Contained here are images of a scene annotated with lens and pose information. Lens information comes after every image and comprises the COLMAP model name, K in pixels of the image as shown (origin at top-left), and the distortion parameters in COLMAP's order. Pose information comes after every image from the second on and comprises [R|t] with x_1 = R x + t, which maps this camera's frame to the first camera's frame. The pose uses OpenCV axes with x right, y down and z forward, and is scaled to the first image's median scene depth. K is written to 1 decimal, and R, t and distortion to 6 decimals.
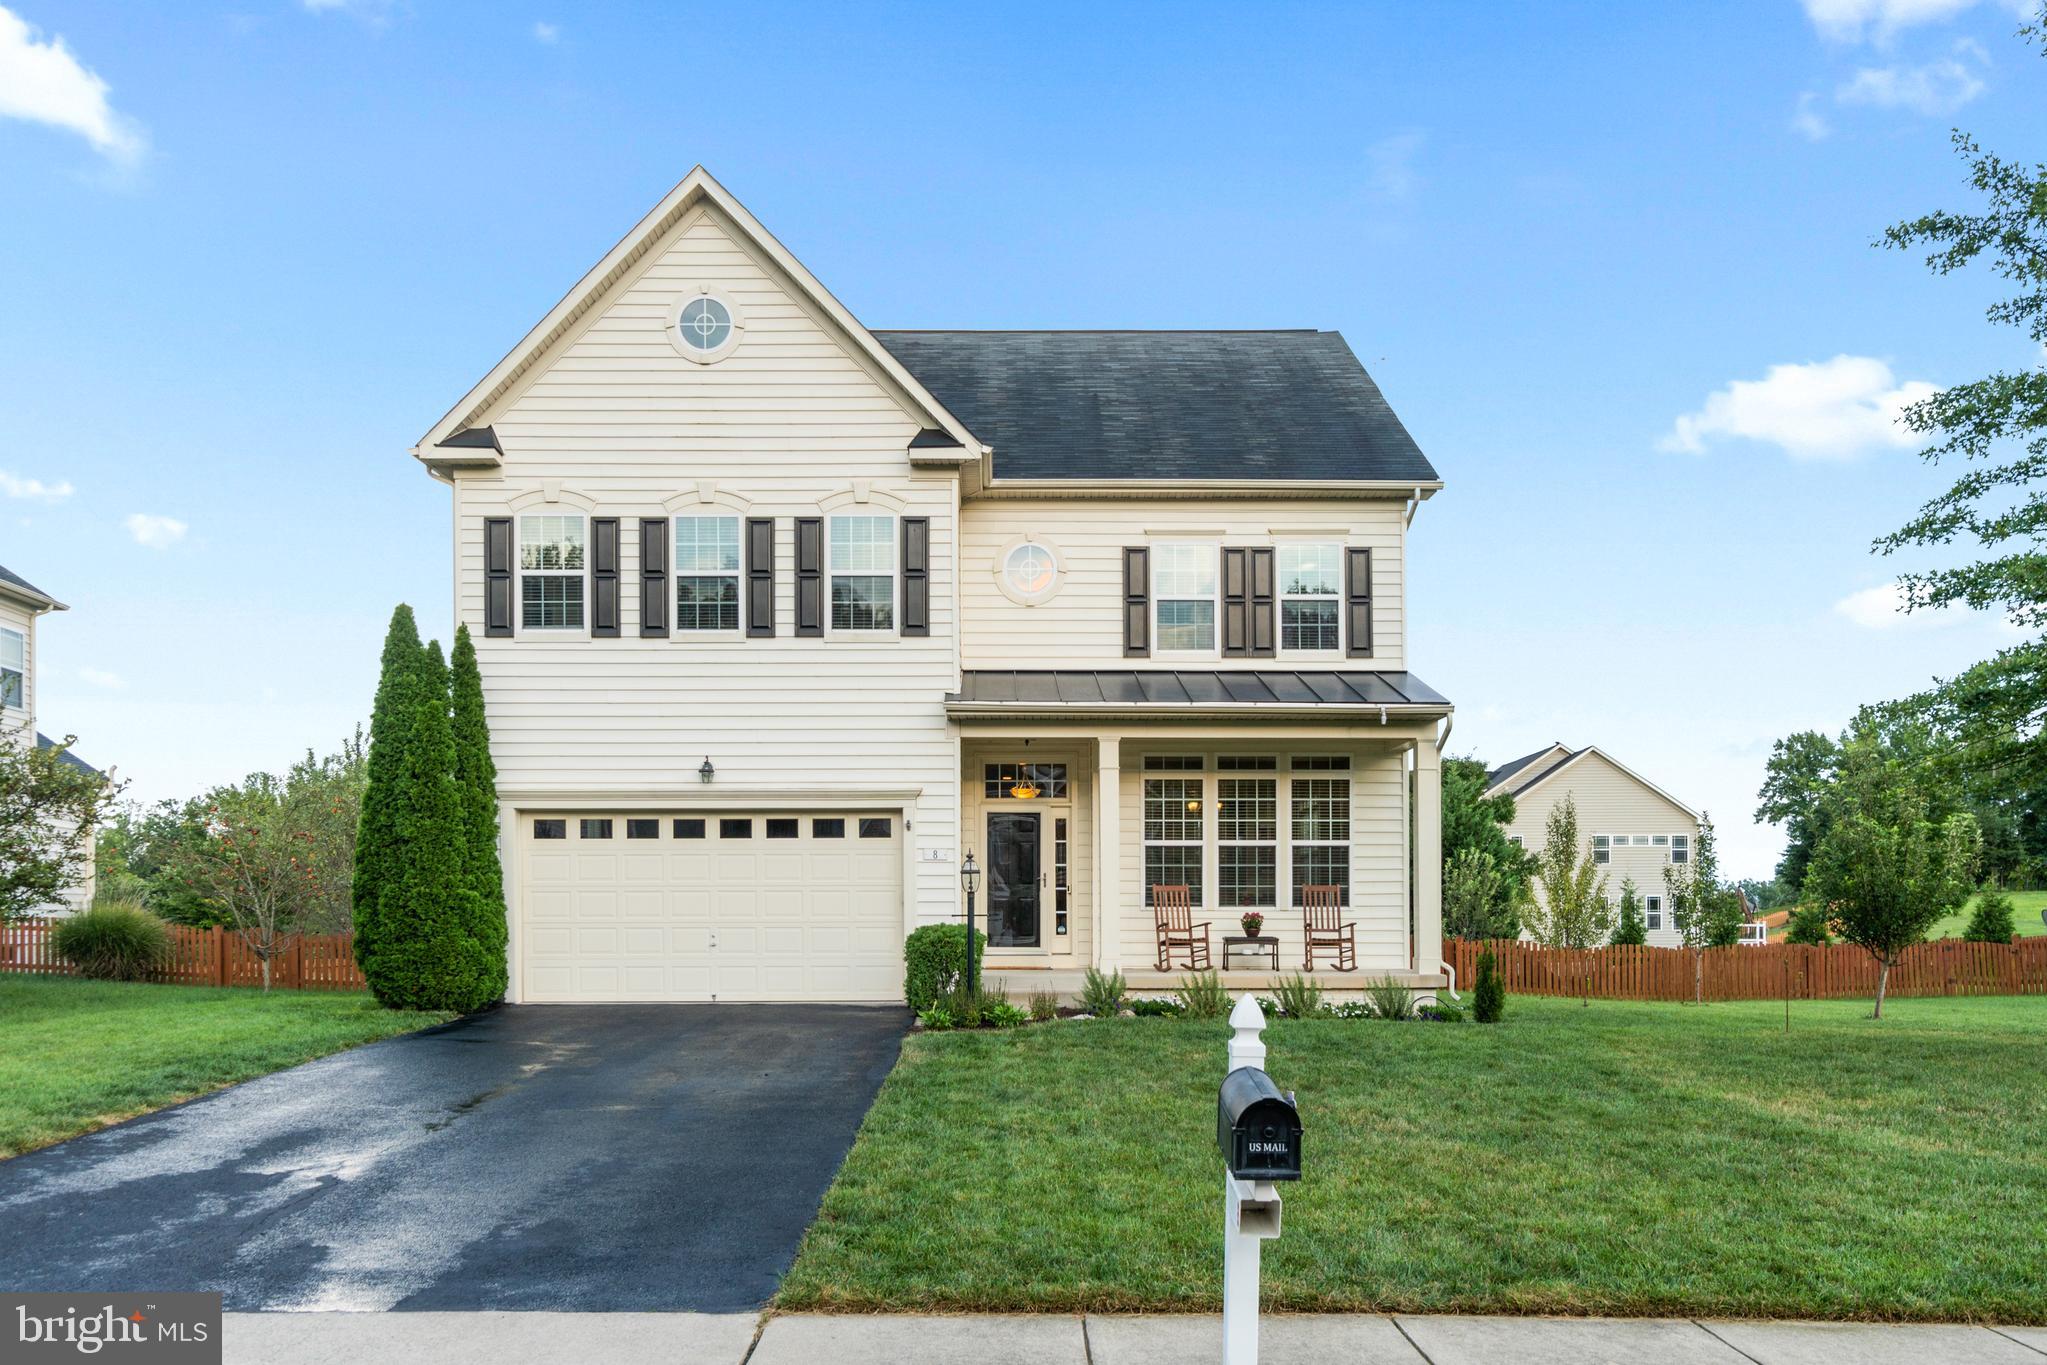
lens RADIAL K [[1659.7, 0, 902.4], [0, 1659.7, 733.7], [0, 0, 1]] dist [0.000582, 0.001256]
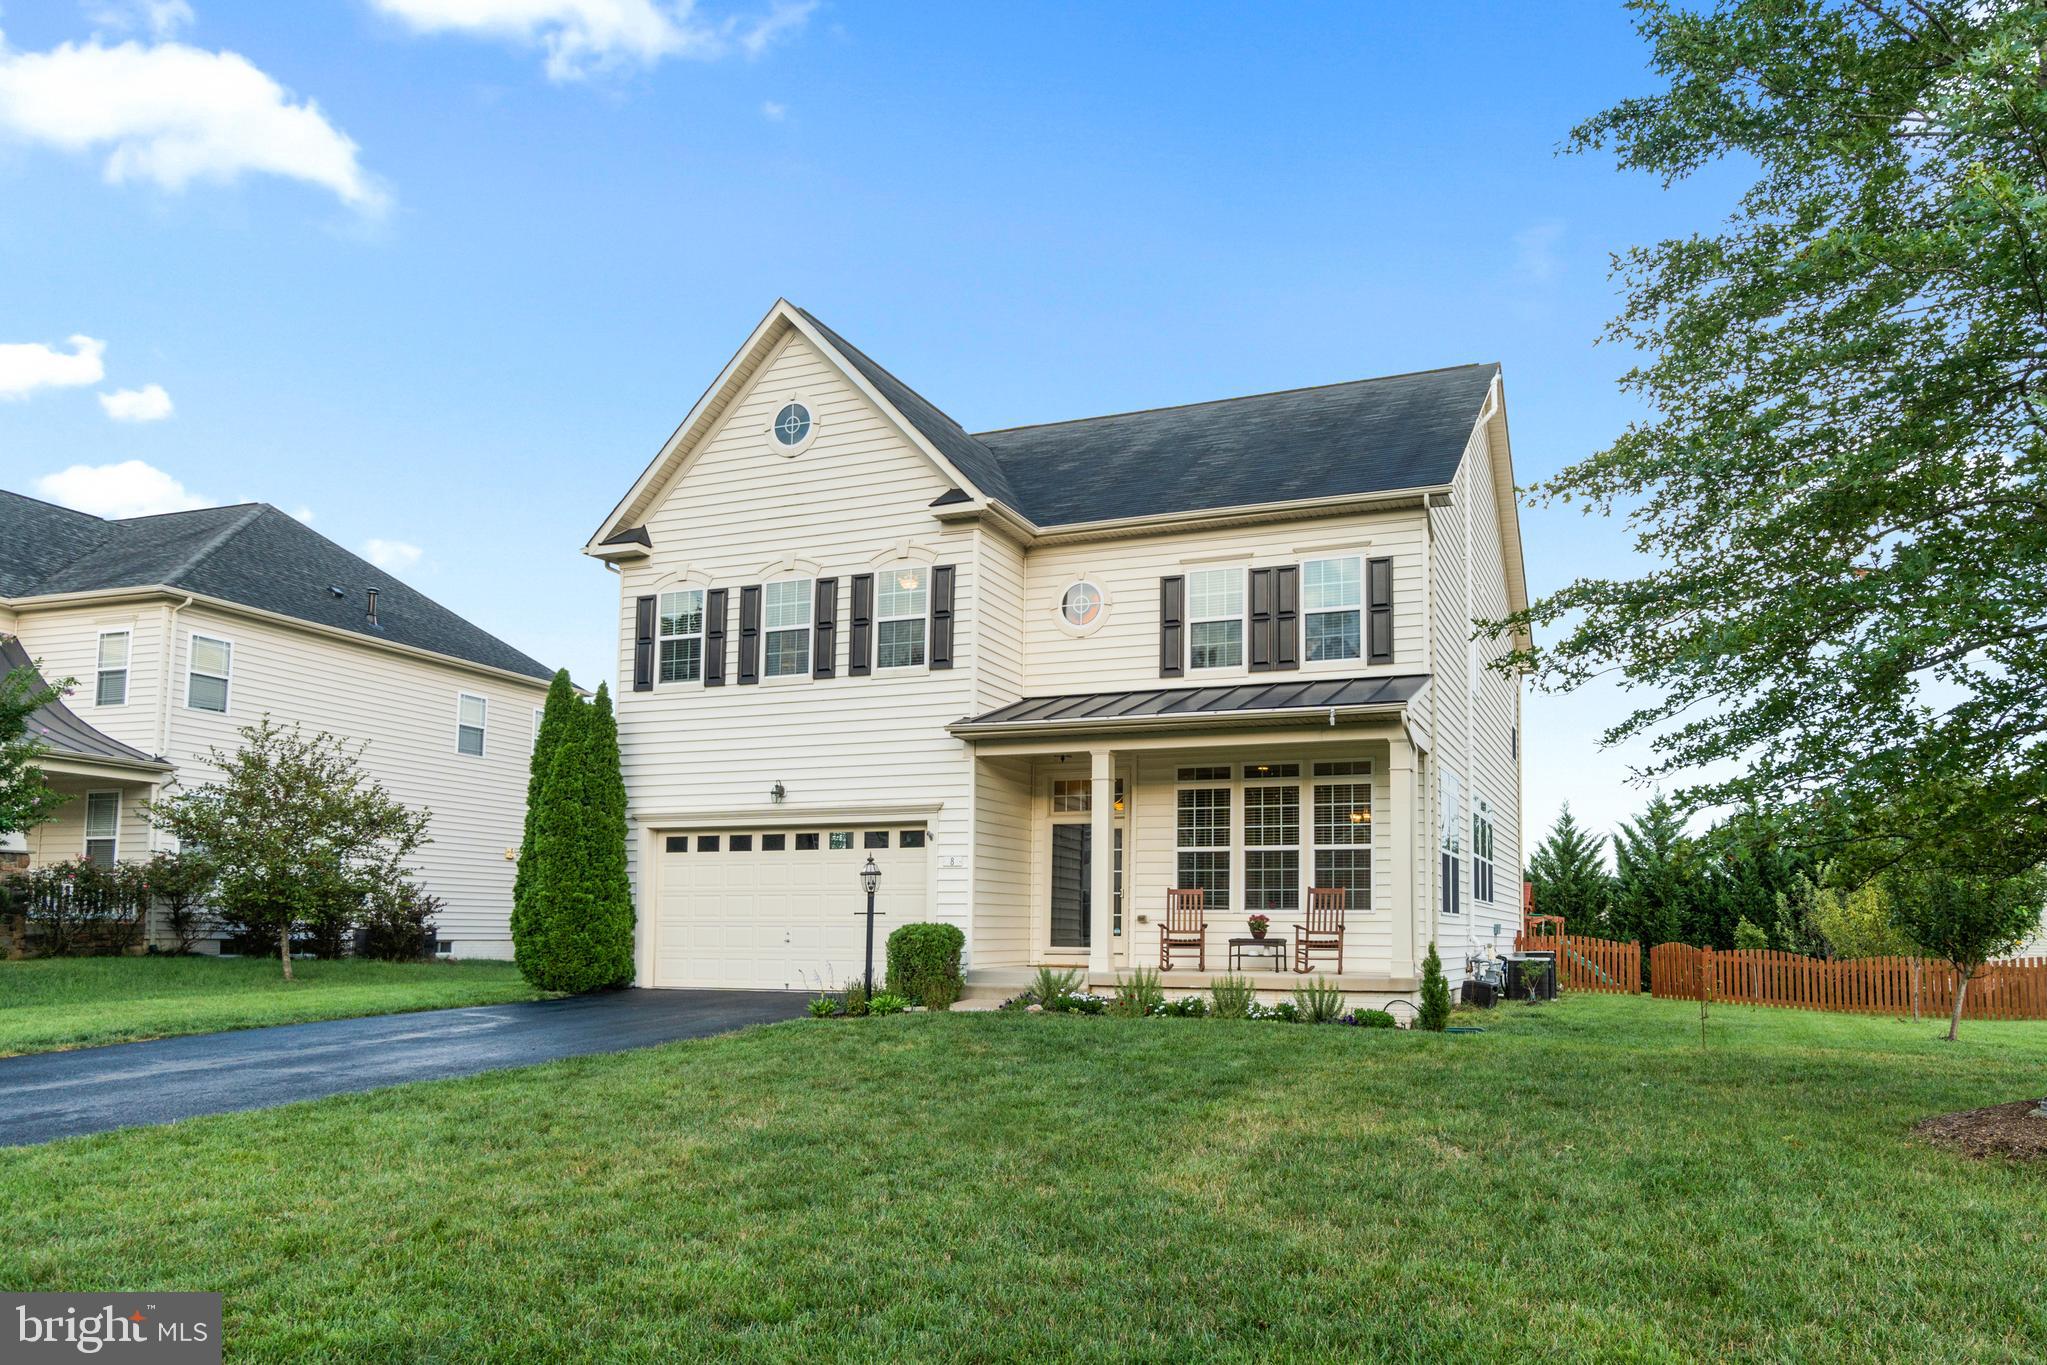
lens RADIAL K [[1336.9, 0, 1071.5], [0, 1336.9, 689.5], [0, 0, 1]] dist [-0.002488, -0.000409]
pose [[0.932349, -0.057602, -0.356941, 0.408617], [0.033176, 0.996692, -0.074185, 0.025650], [0.360033, 0.057325, 0.931177, 0.173688]]
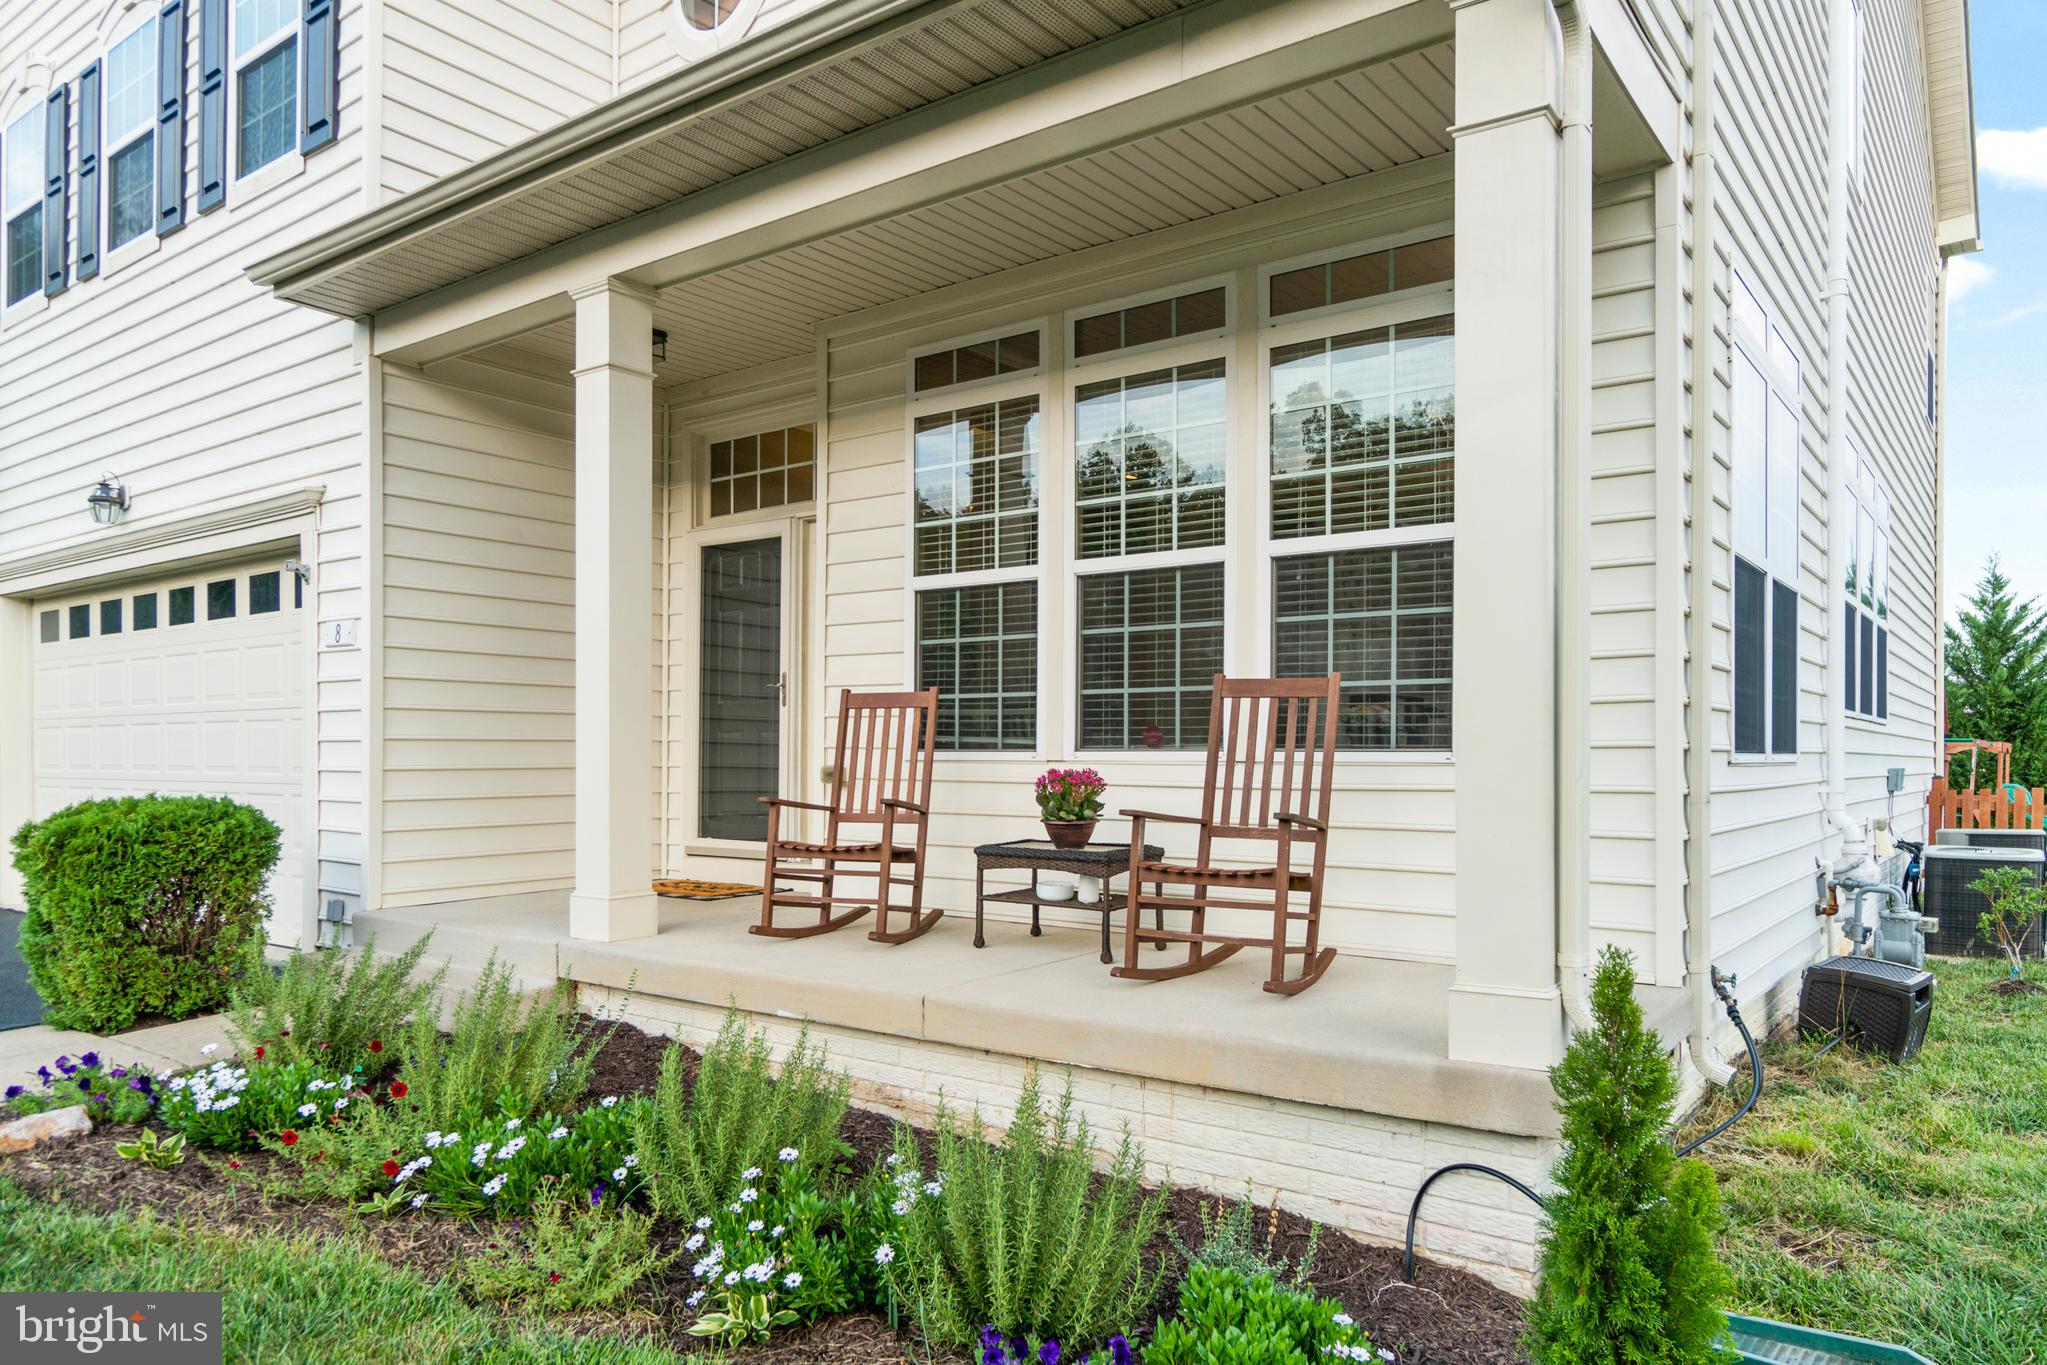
lens RADIAL K [[1311.4, 0, 1023.5], [0, 1311.4, 682.5], [0, 0, 1]] dist [-0.003300, -0.000590]
pose [[0.810751, -0.031013, -0.584569, 0.352077], [0.065550, 0.997125, 0.038012, 0.081320], [0.581709, -0.069137, 0.810453, 0.794823]]
